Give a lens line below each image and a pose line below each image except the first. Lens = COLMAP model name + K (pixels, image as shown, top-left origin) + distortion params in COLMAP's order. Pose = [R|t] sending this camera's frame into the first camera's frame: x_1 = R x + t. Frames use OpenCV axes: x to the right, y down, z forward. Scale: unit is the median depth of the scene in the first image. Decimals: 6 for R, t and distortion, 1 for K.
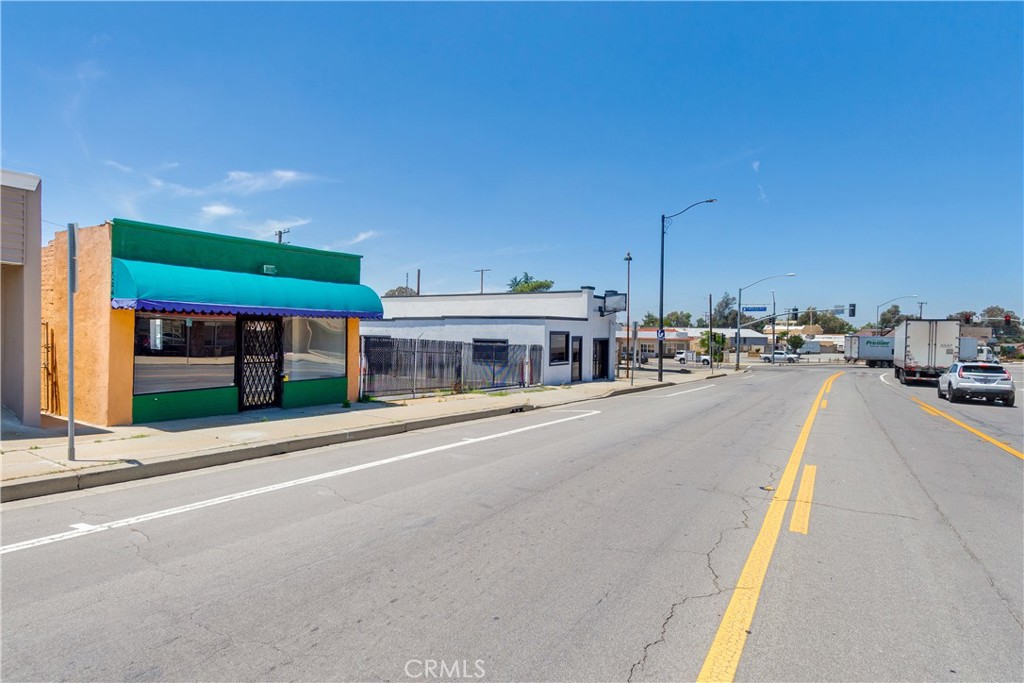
lens RADIAL K [[543.7, 0, 510.0], [0, 543.7, 342.3], [0, 0, 1]] dist [0.009188, -0.010370]
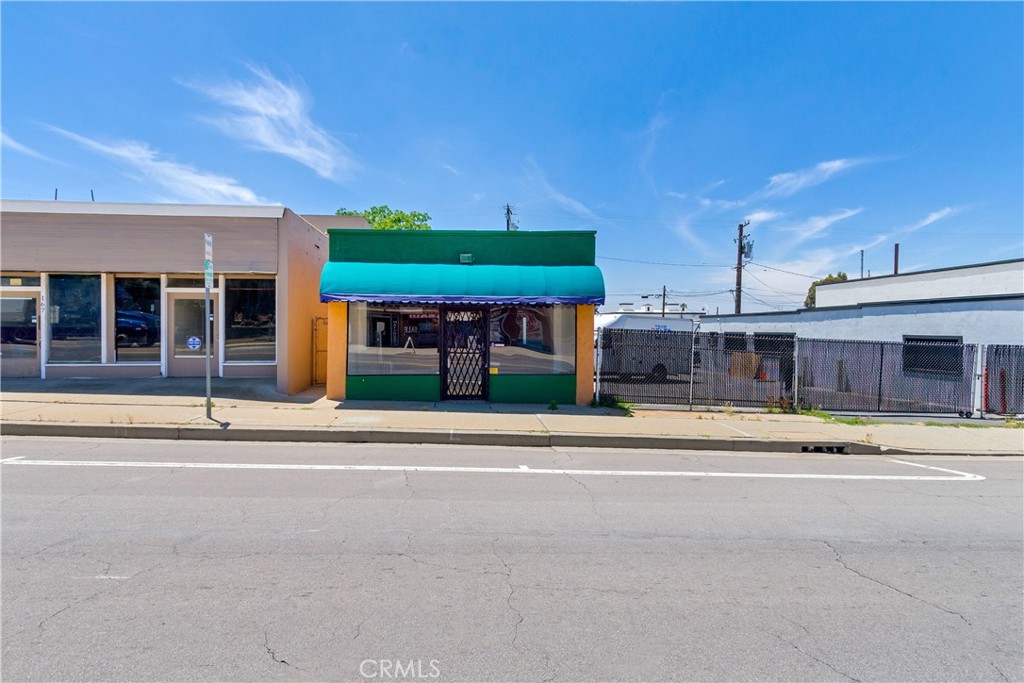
lens RADIAL K [[543.7, 0, 497.7], [0, 543.7, 334.8], [0, 0, 1]] dist [0.009188, -0.010370]
pose [[0.578367, -0.005508, -0.815758, 0.202596], [-0.012632, 0.999797, -0.015706, 0.009785], [0.815679, 0.019389, 0.578180, 0.250876]]
